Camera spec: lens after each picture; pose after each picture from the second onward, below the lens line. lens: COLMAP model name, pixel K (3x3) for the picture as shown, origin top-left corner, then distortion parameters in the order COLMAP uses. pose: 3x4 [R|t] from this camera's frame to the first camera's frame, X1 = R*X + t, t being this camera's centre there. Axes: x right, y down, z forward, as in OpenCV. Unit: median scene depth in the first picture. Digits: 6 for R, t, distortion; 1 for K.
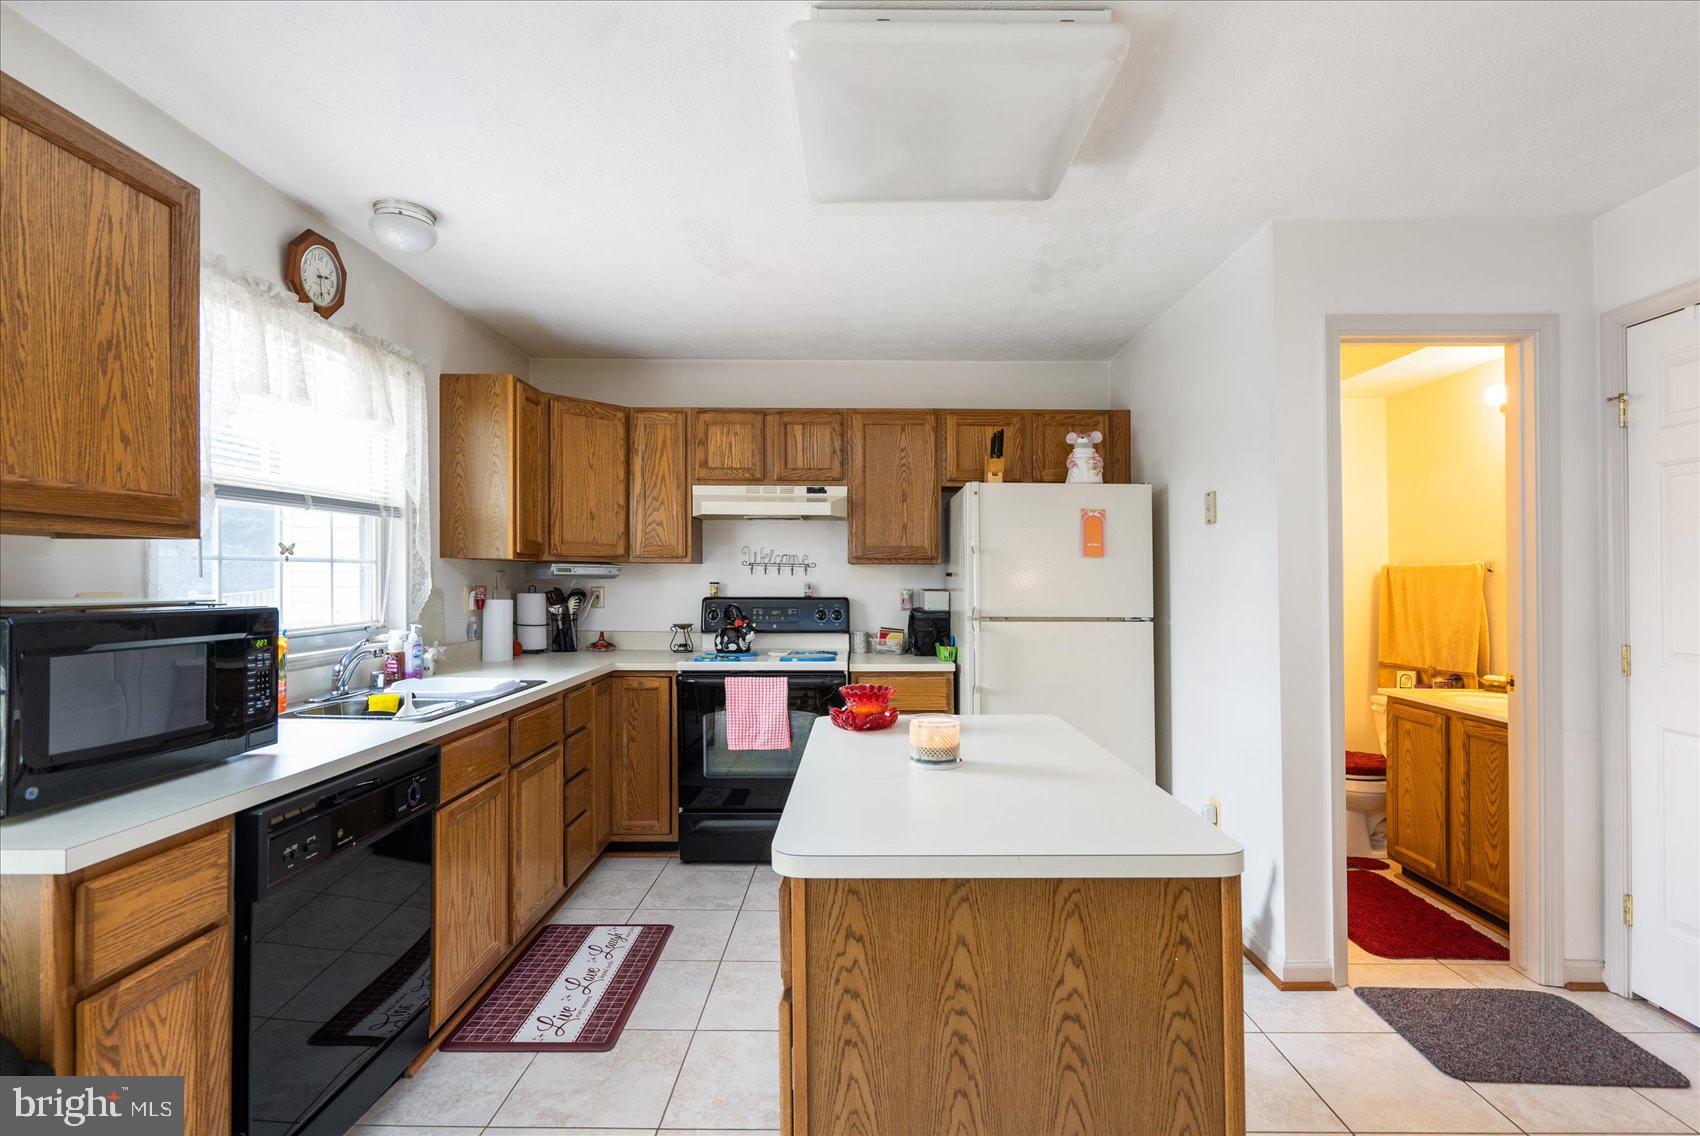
lens RADIAL K [[792.6, 0, 834.3], [0, 792.6, 580.1], [0, 0, 1]] dist [0.020382, -0.000398]
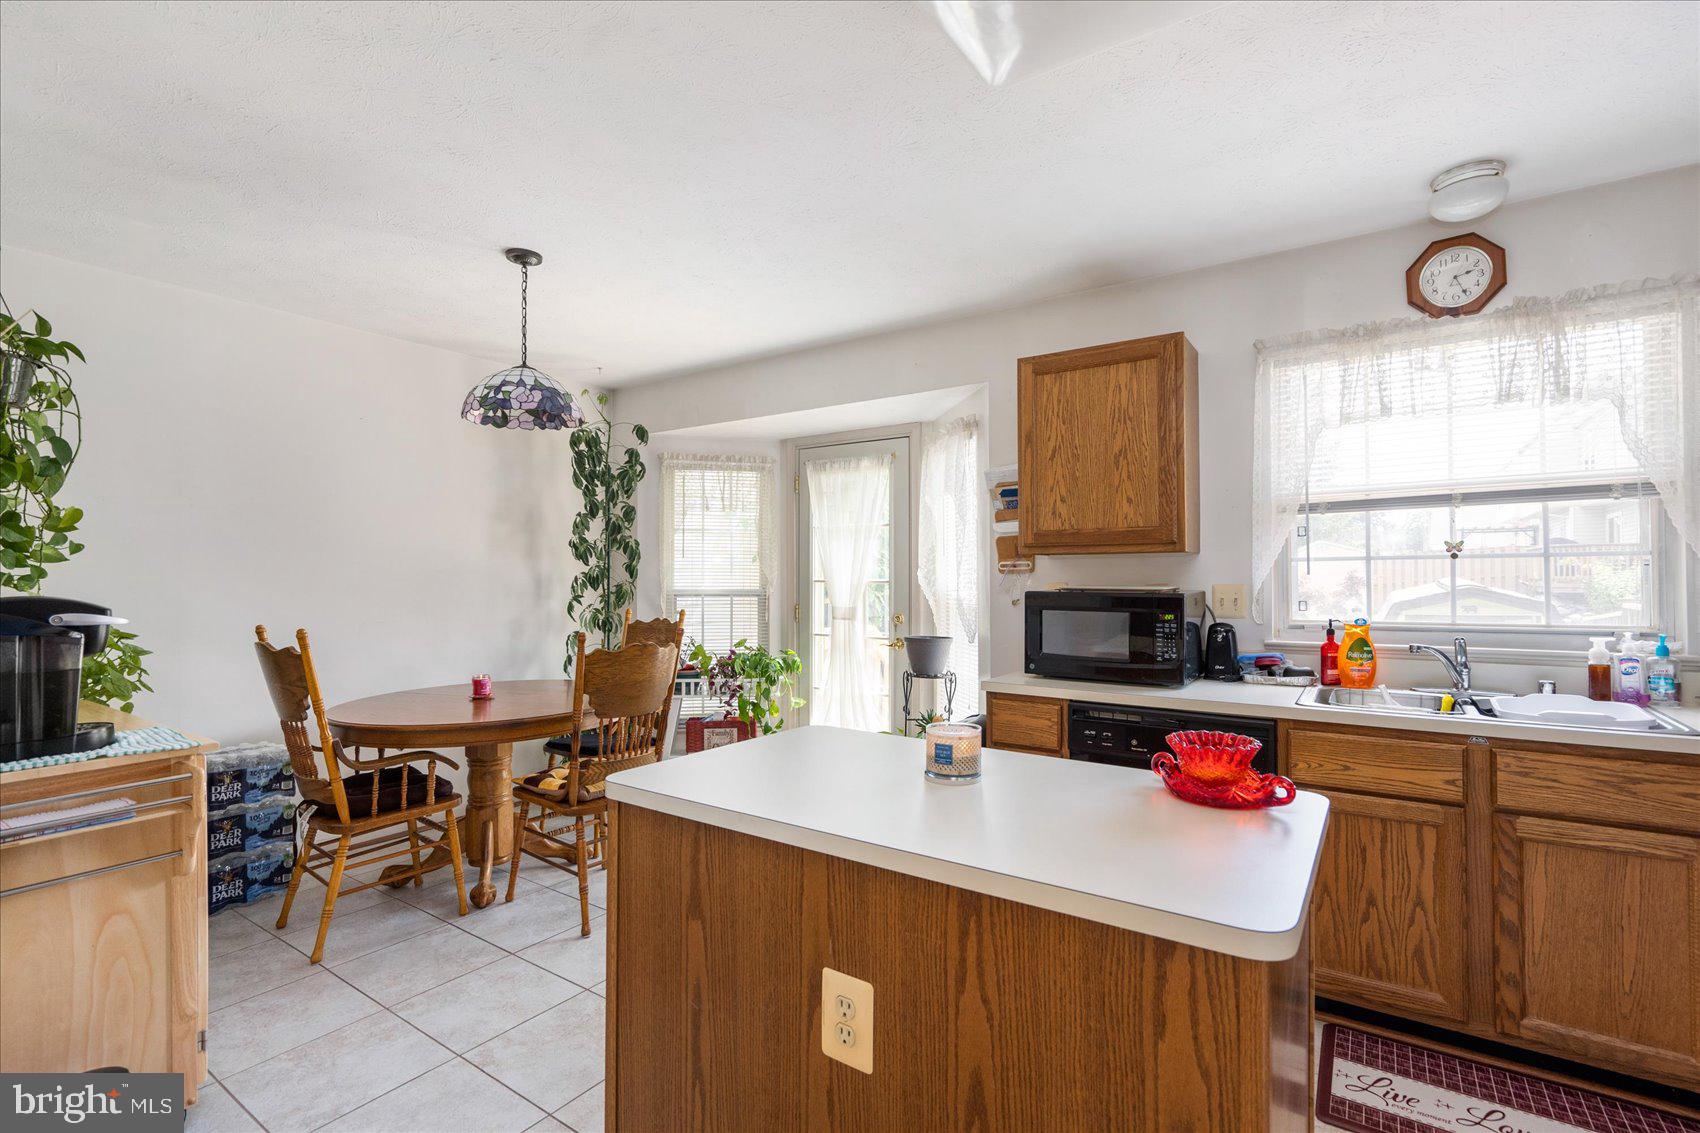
lens RADIAL K [[767.3, 0, 849.4], [0, 767.3, 567.9], [0, 0, 1]] dist [-0.007898, 0.000318]
pose [[-0.538139, -0.008662, -0.842812, 0.390837], [0.001586, 0.999935, -0.011289, 0.000104], [0.842855, -0.007412, -0.538090, 0.576558]]
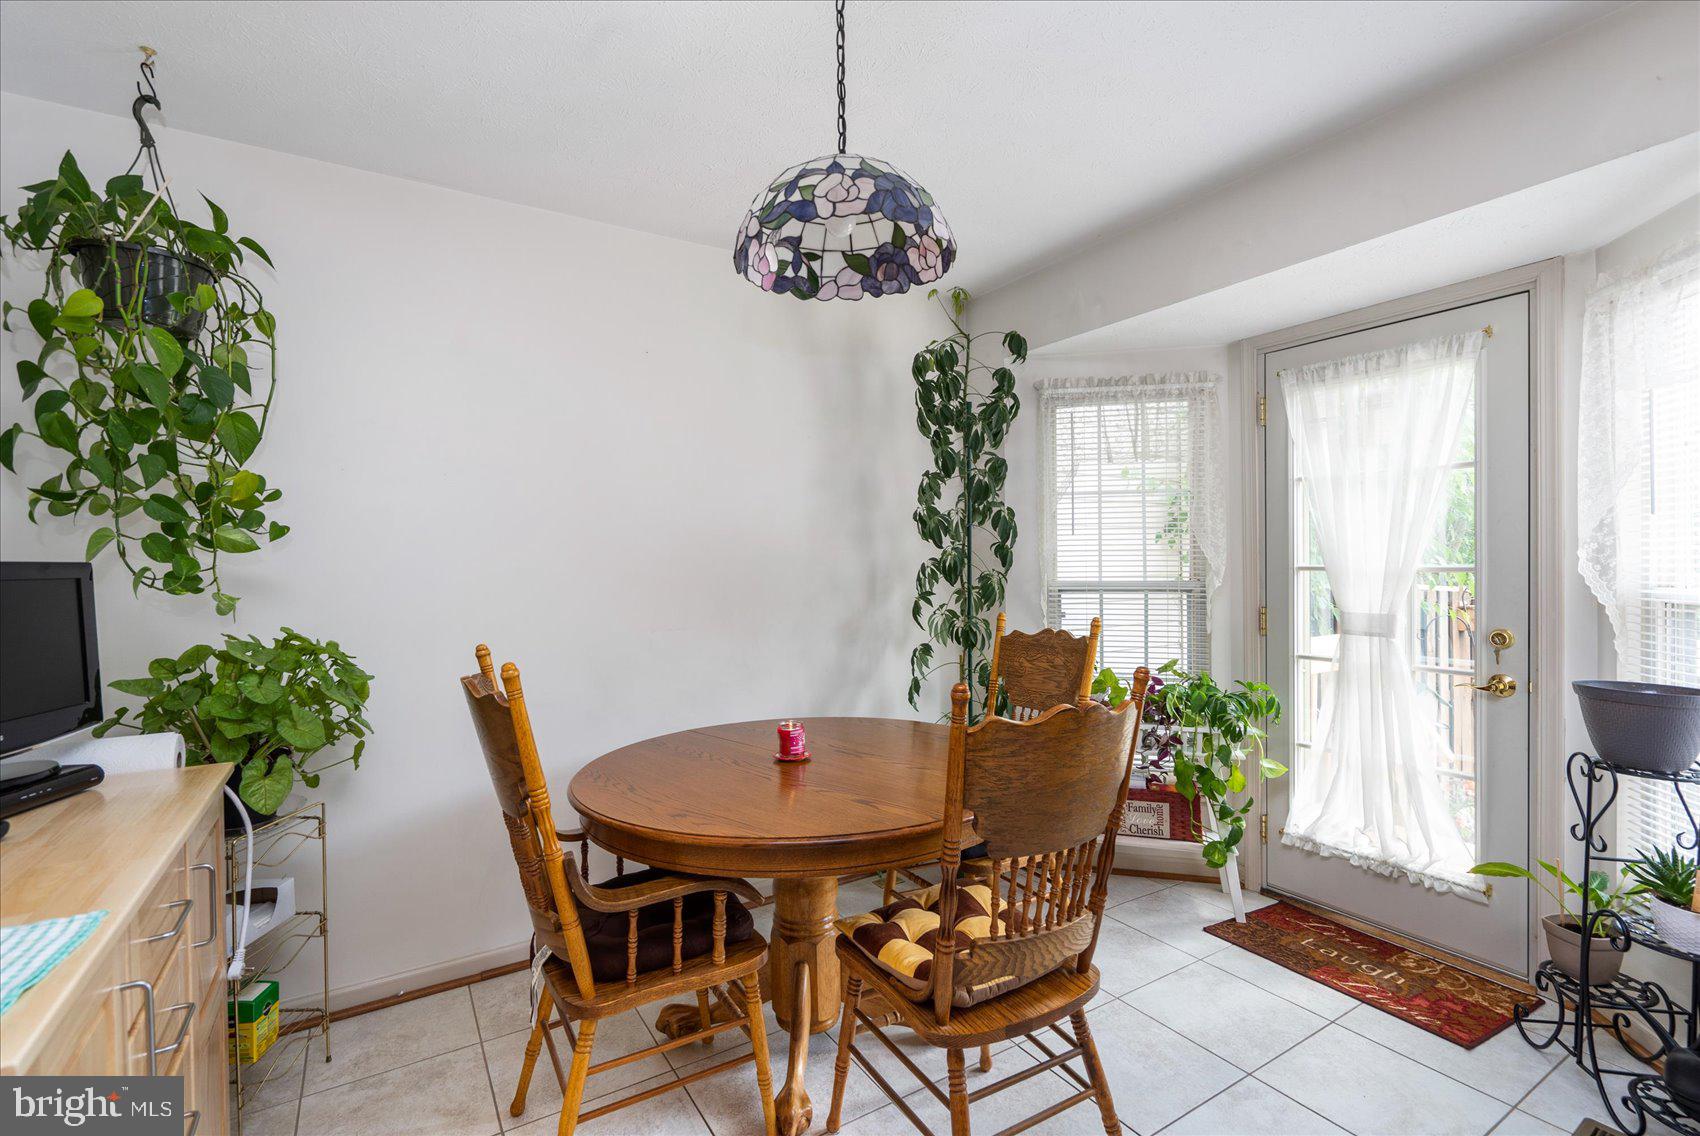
lens RADIAL K [[772.6, 0, 851.8], [0, 772.6, 572.1], [0, 0, 1]] dist [0.000124, -0.000245]
pose [[-0.830690, 0.013885, -0.556563, 0.151664], [0.010478, 0.999902, 0.009307, -0.000890], [0.556637, 0.001900, -0.830754, 0.238574]]
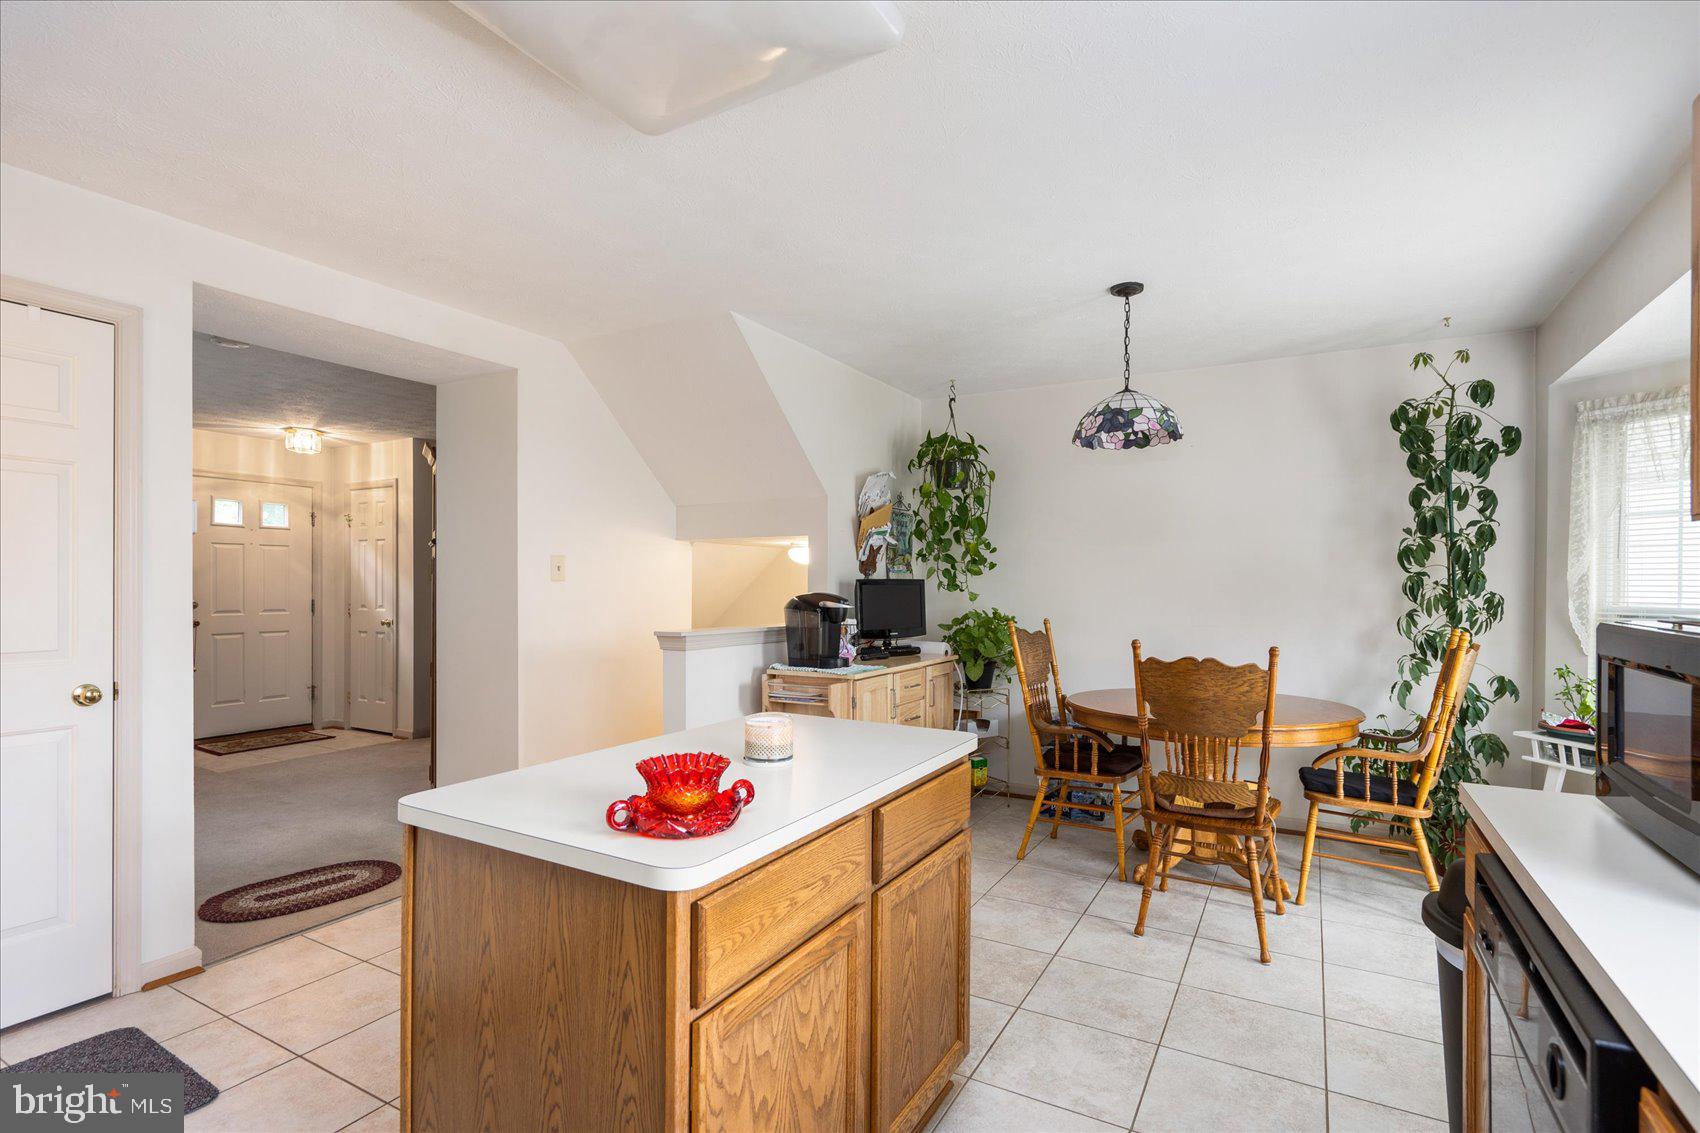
lens RADIAL K [[807.3, 0, 863.8], [0, 807.3, 581.5], [0, 0, 1]] dist [0.000484, 0.001556]
pose [[-0.895090, -0.004274, 0.445865, -0.193846], [-0.005275, 0.999986, -0.001006, -0.001165], [-0.445855, -0.003252, -0.895099, 0.794724]]
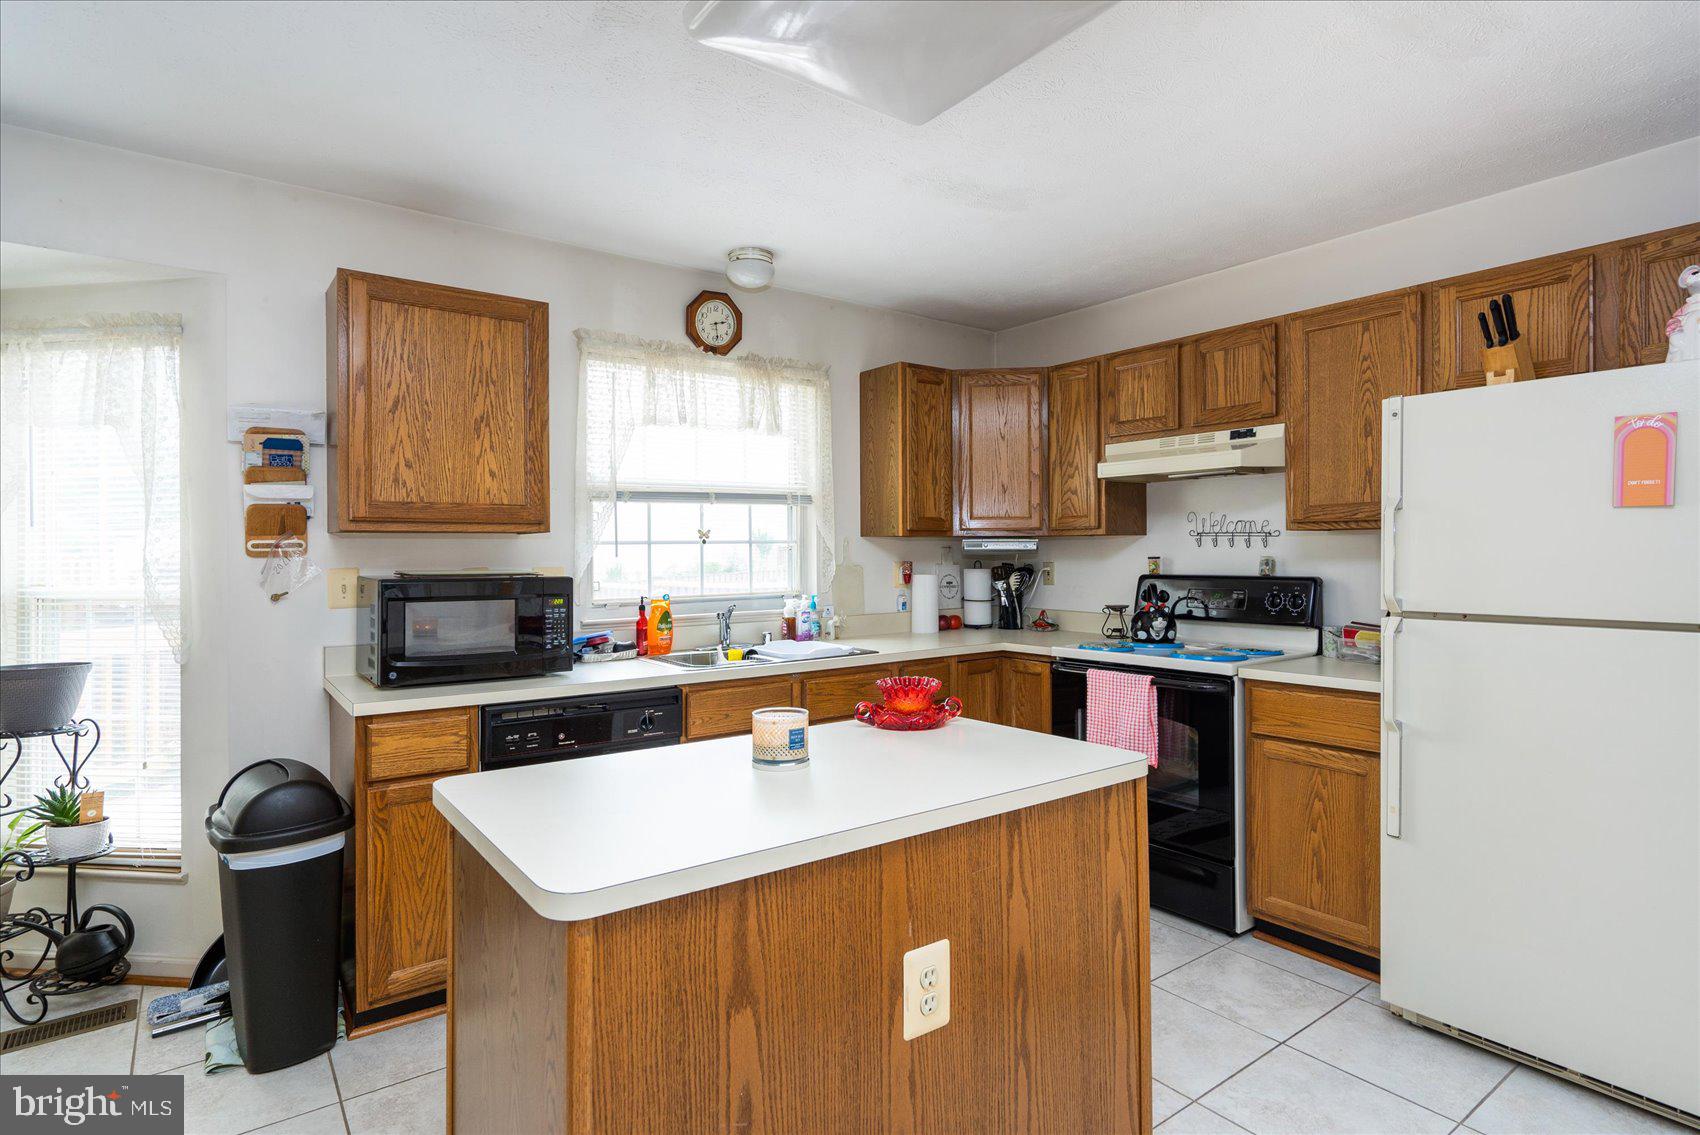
lens RADIAL K [[868.8, 0, 834.3], [0, 868.8, 557.0], [0, 0, 1]] dist [0.010750, -0.000039]
pose [[0.612215, -0.002658, -0.790687, 0.392422], [0.006842, 0.999975, 0.001936, -0.001322], [0.790662, -0.006594, 0.612218, 0.189429]]
